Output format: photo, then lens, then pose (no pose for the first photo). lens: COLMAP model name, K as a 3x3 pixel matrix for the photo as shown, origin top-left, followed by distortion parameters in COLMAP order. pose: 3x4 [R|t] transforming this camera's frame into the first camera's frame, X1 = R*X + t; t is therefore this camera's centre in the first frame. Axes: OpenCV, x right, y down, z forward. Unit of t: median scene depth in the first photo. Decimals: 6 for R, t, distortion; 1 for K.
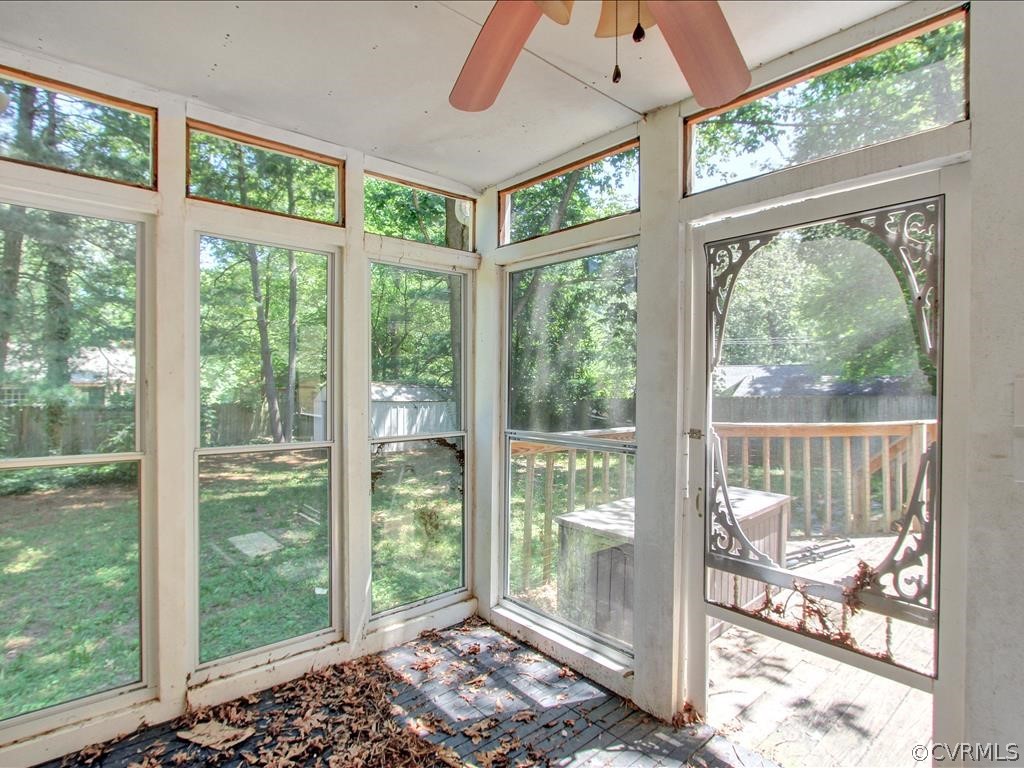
lens RADIAL K [[550.3, 0, 511.3], [0, 550.3, 388.1], [0, 0, 1]] dist [-0.006997, 0.001539]
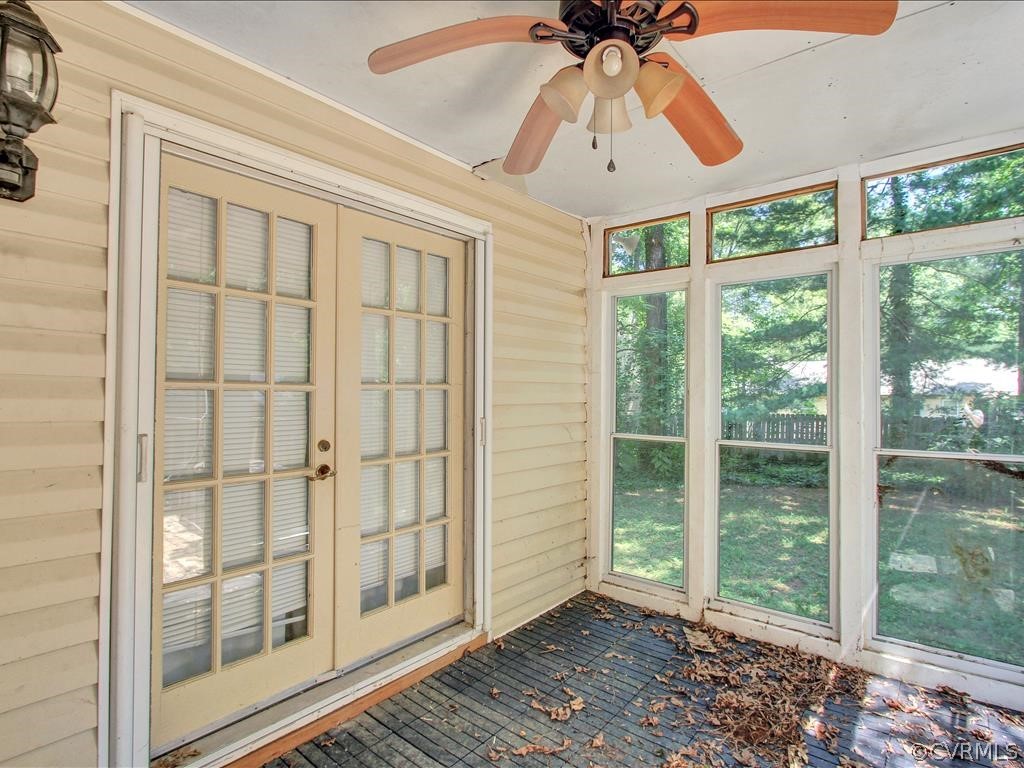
lens RADIAL K [[550.3, 0, 510.2], [0, 550.3, 384.1], [0, 0, 1]] dist [-0.006997, 0.001539]
pose [[0.162057, -0.019609, -0.986586, 0.689732], [-0.010454, 0.999712, -0.021587, 0.004826], [0.986726, 0.013812, 0.161806, 0.242342]]
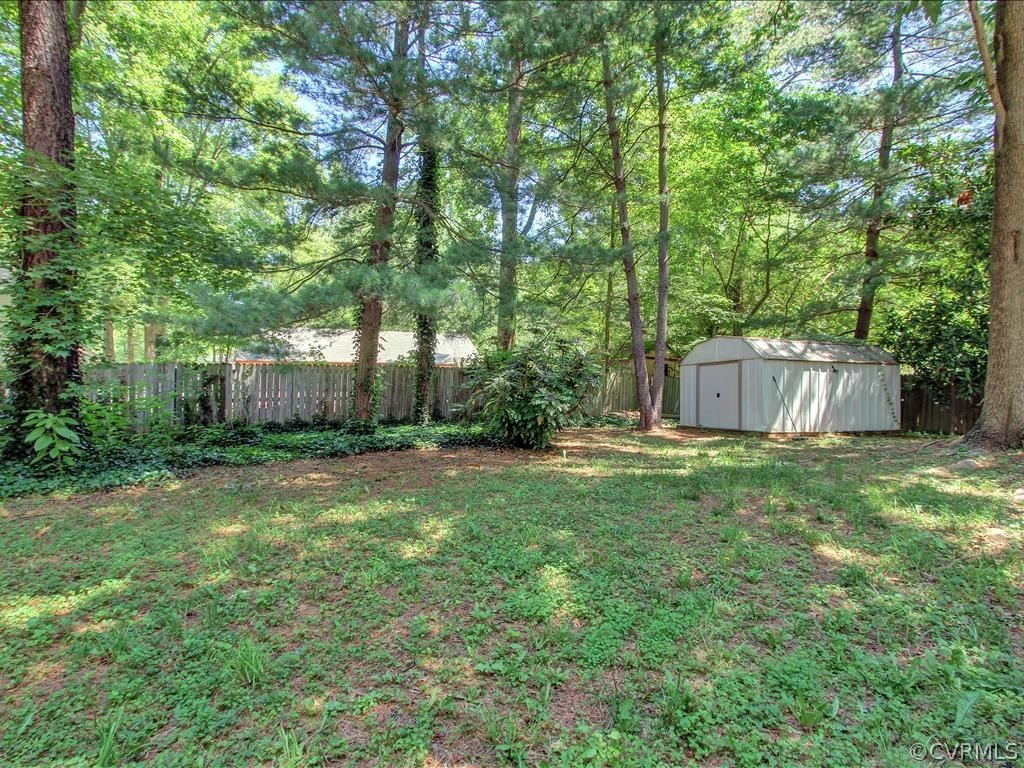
lens RADIAL K [[550.3, 0, 512.0], [0, 550.3, 382.0], [0, 0, 1]] dist [-0.006997, 0.001539]
pose [[0.871733, 0.002376, -0.489976, -1.357414], [-0.005247, 0.999976, -0.004488, 0.386045], [0.489953, 0.006483, 0.871725, 1.436494]]
